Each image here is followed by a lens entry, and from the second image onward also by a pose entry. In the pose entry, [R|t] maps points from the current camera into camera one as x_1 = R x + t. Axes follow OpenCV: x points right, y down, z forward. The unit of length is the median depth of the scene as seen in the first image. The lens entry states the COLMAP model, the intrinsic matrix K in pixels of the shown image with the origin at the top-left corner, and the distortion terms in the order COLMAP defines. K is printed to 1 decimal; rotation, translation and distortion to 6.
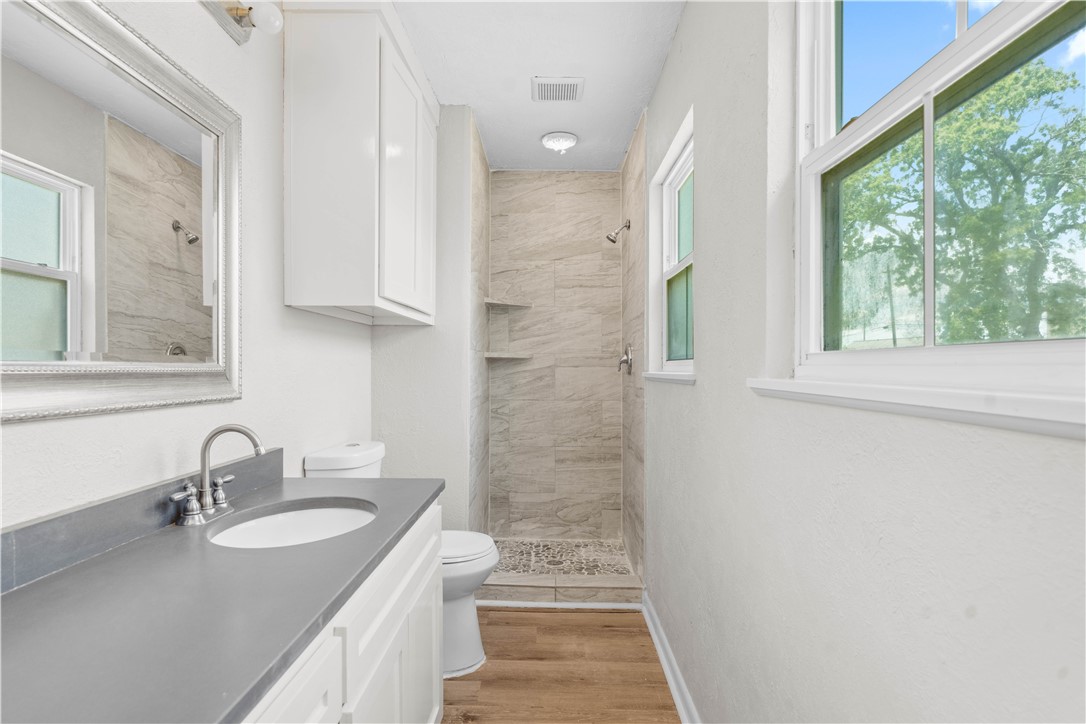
lens RADIAL K [[561.2, 0, 538.8], [0, 561.2, 357.9], [0, 0, 1]] dist [-0.002428, -0.000208]
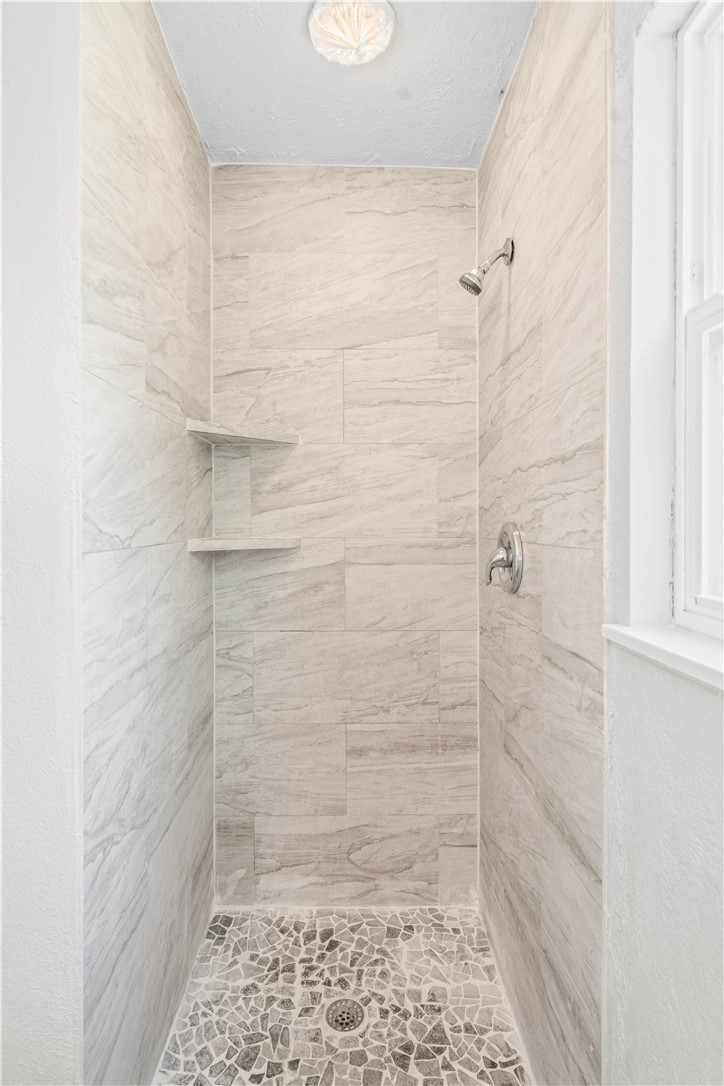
lens RADIAL K [[575.5, 0, 363.1], [0, 575.5, 520.9], [0, 0, 1]] dist [-0.001707, -0.000202]
pose [[0.998675, -0.004015, 0.051302, 0.018894], [0.003466, 0.999936, 0.010786, -0.028409], [-0.051342, -0.010594, 0.998625, 0.490957]]
